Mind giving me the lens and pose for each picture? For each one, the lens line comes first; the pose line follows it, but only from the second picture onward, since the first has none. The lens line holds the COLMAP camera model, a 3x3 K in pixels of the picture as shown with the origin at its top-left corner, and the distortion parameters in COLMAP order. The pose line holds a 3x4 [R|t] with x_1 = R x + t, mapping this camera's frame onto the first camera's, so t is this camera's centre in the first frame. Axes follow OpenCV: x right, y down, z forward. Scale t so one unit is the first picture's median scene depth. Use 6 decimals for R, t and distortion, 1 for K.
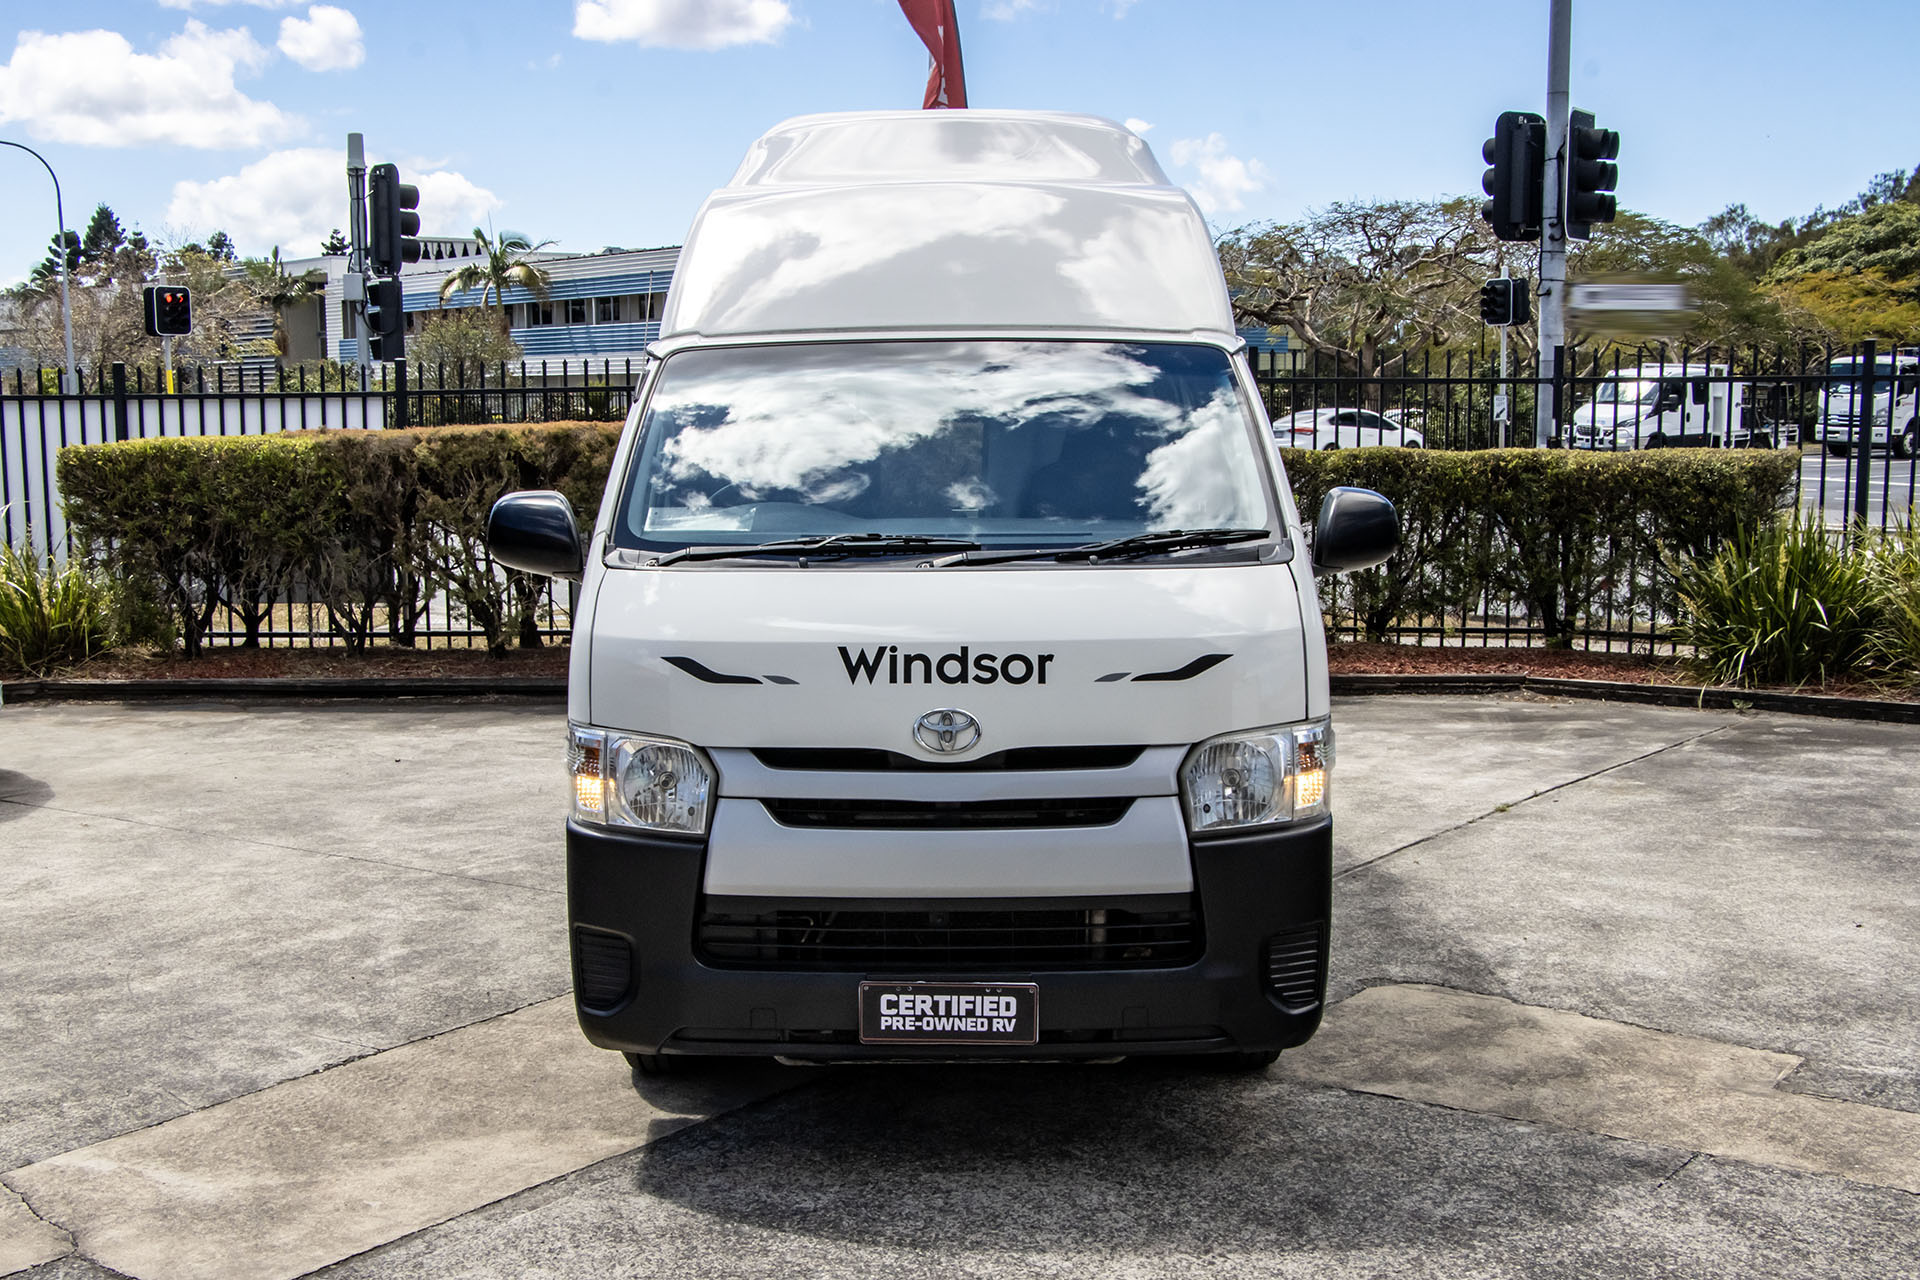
lens RADIAL K [[2174.9, 0, 937.0], [0, 2174.9, 666.1], [0, 0, 1]] dist [-0.108194, 0.315057]
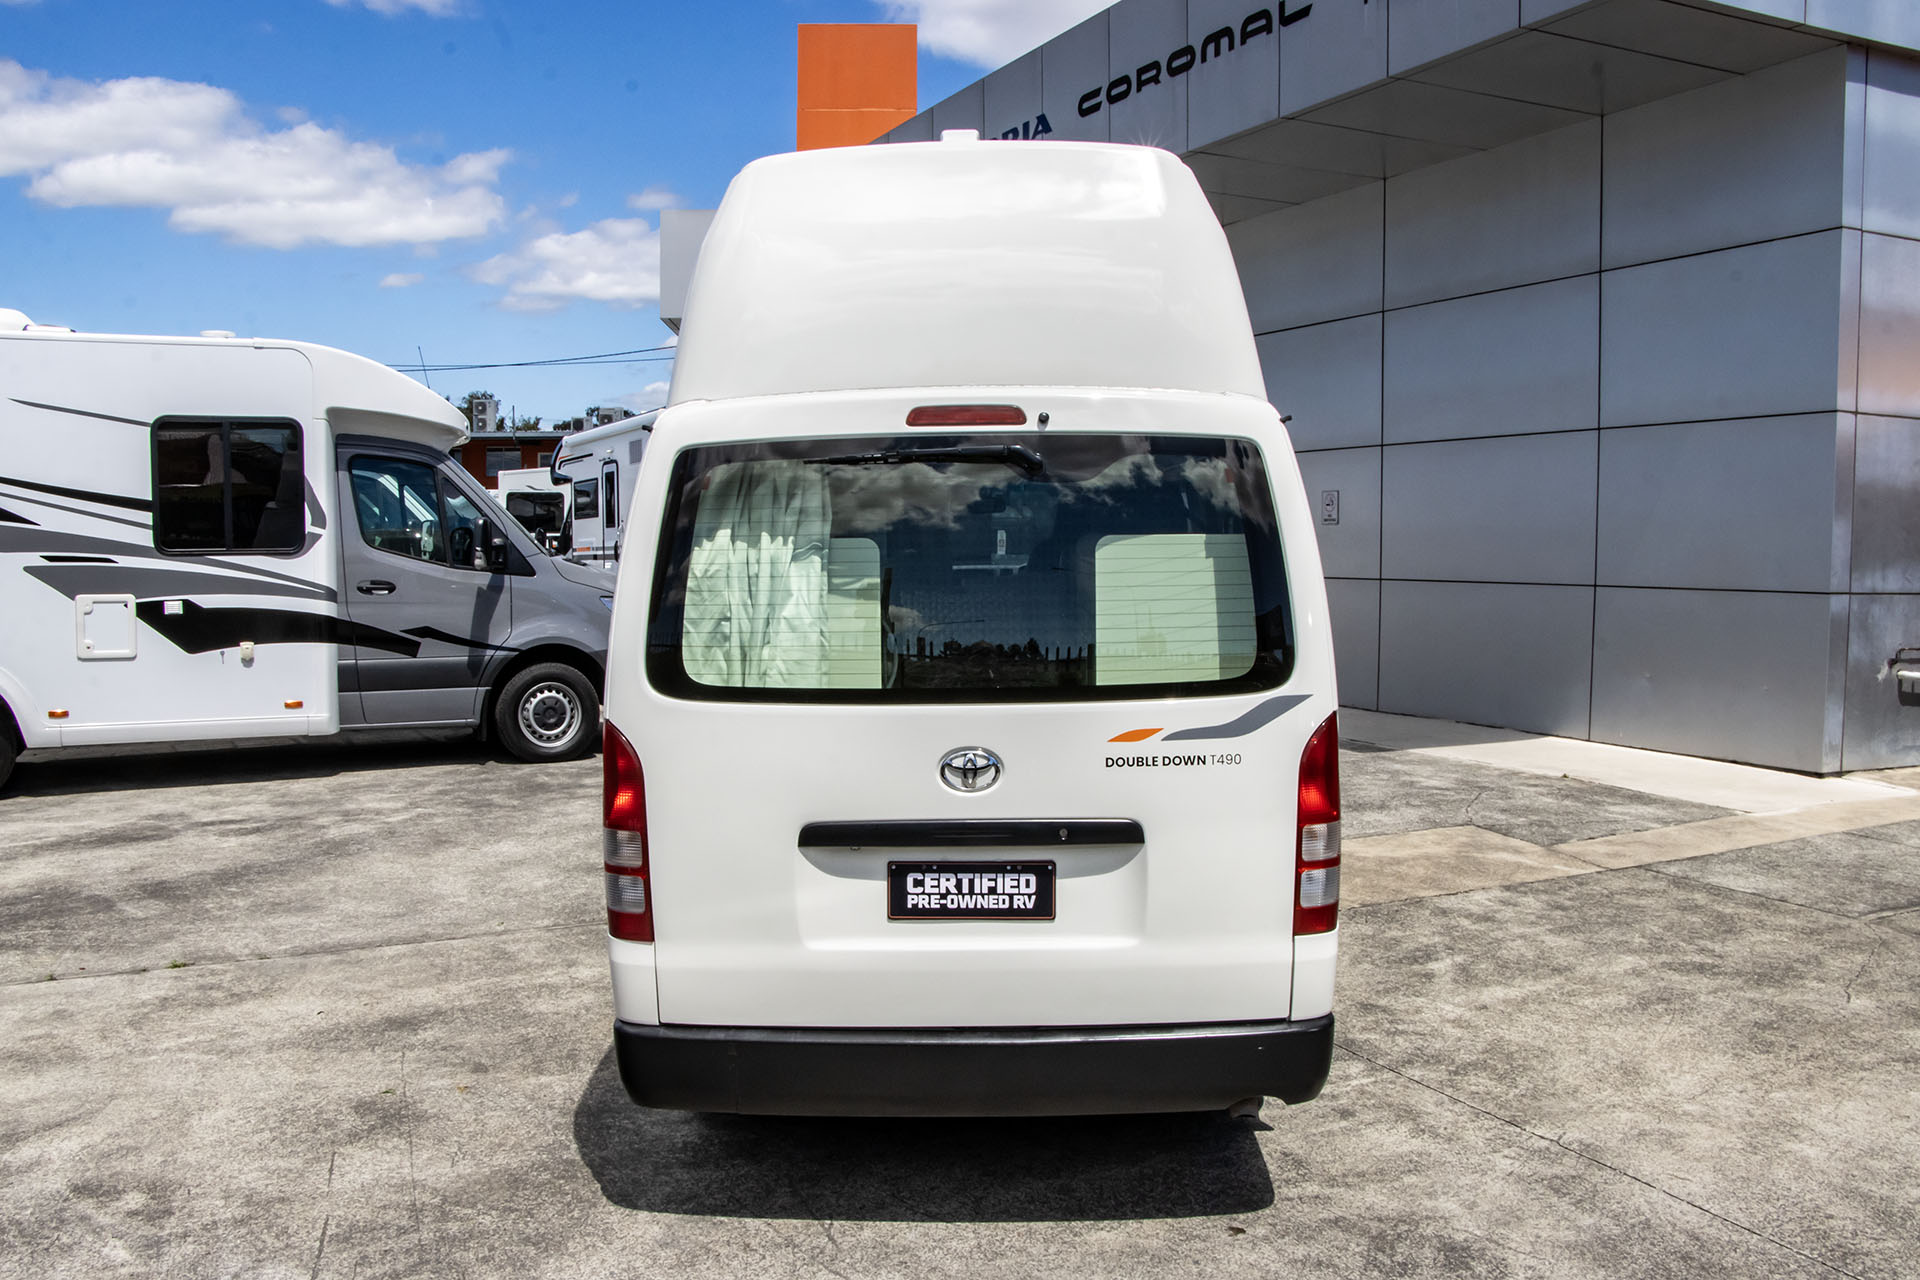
lens RADIAL K [[1593.7, 0, 952.1], [0, 1593.7, 664.0], [0, 0, 1]] dist [-0.178538, 0.152852]
pose [[-0.875671, -0.028585, 0.482061, -0.482396], [0.066232, 0.981704, 0.178524, -0.222943], [-0.478344, 0.188256, -0.857757, 2.076596]]
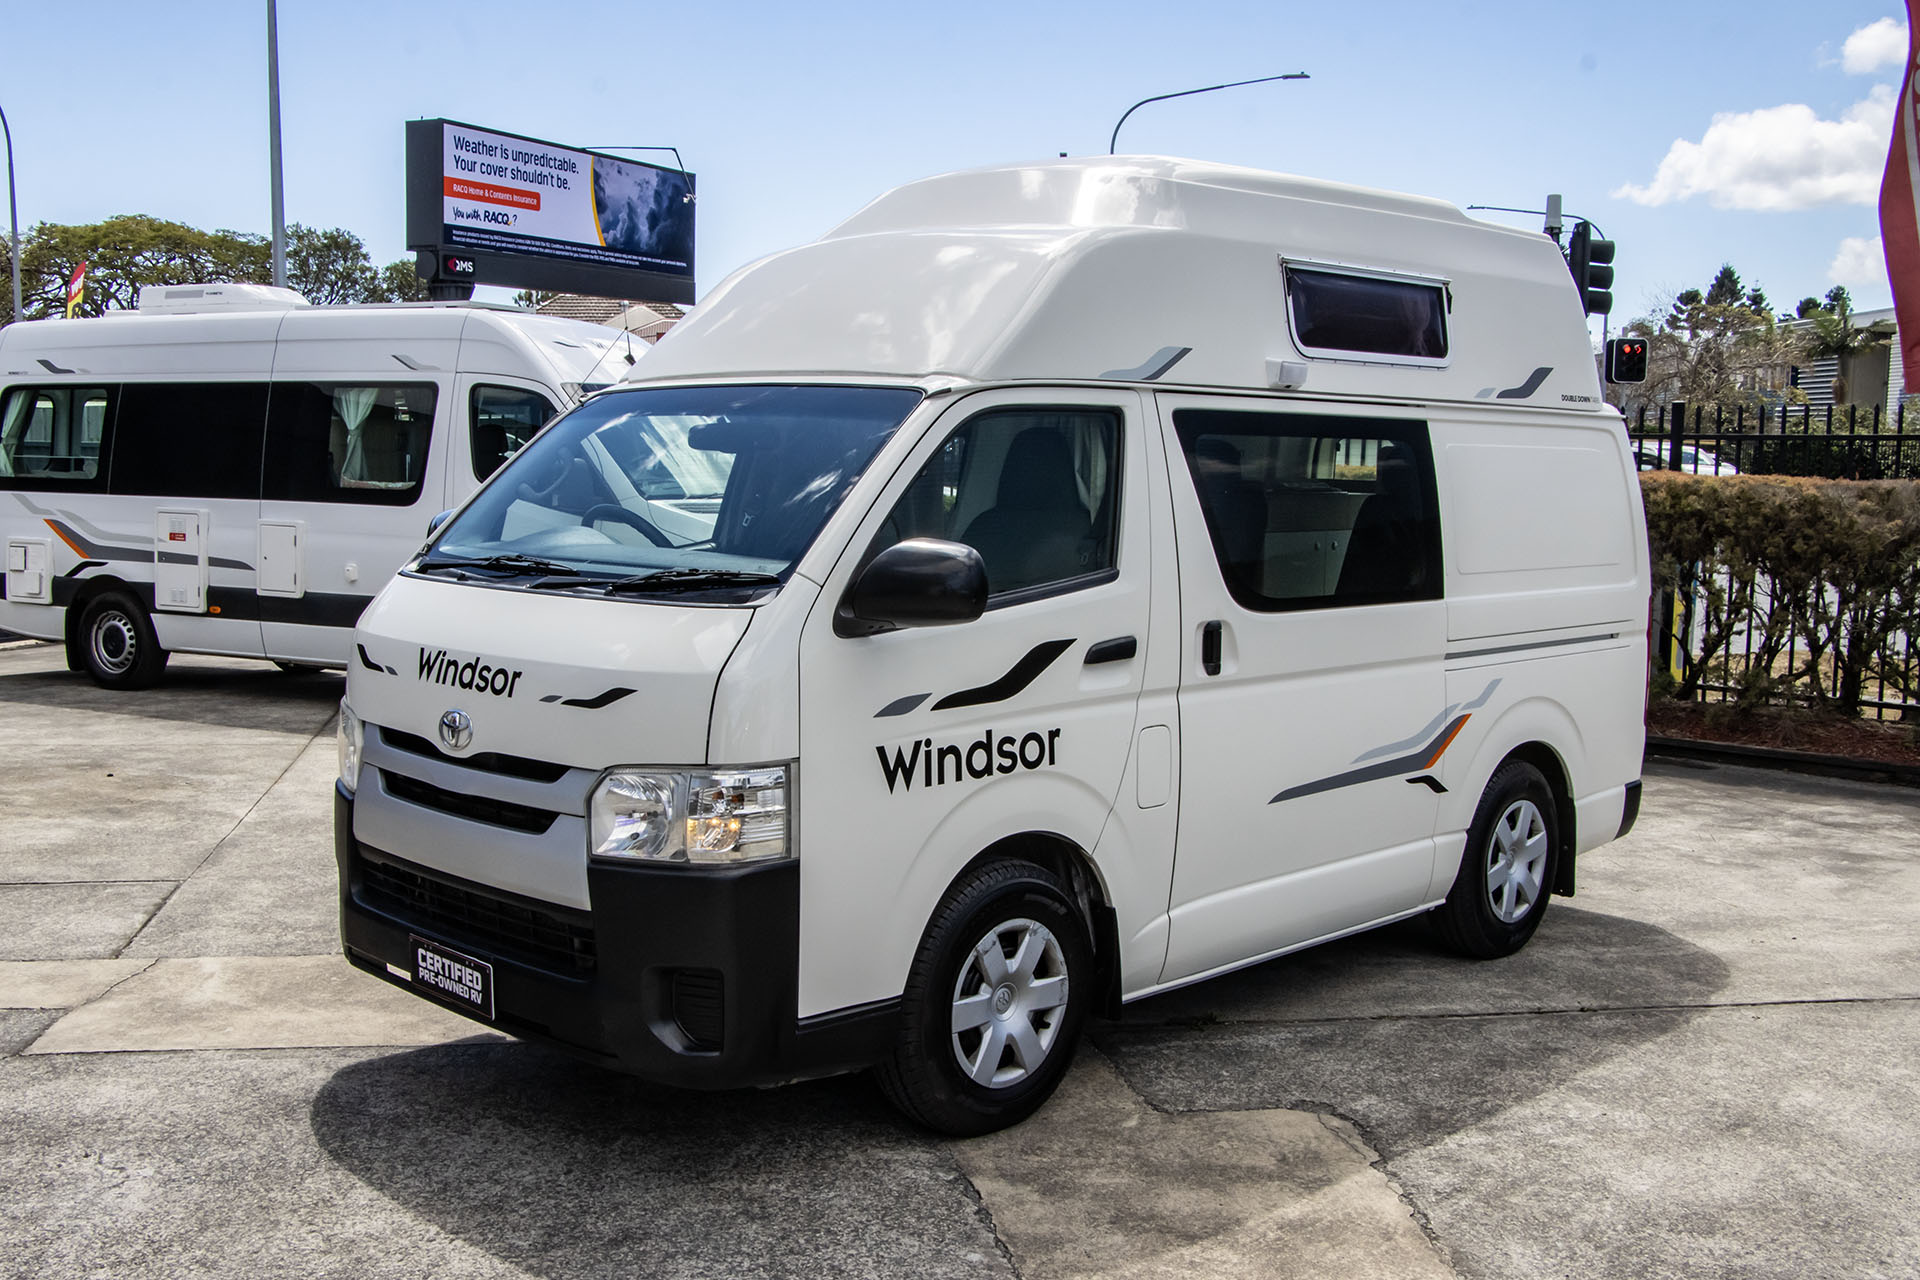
lens RADIAL K [[1980.4, 0, 921.6], [0, 1980.4, 678.4], [0, 0, 1]] dist [-0.138147, 0.249779]
pose [[0.716103, 0.102545, -0.690421, 0.661641], [-0.103885, 0.993791, 0.039854, -0.046911], [0.690221, 0.043184, 0.722309, 0.315685]]
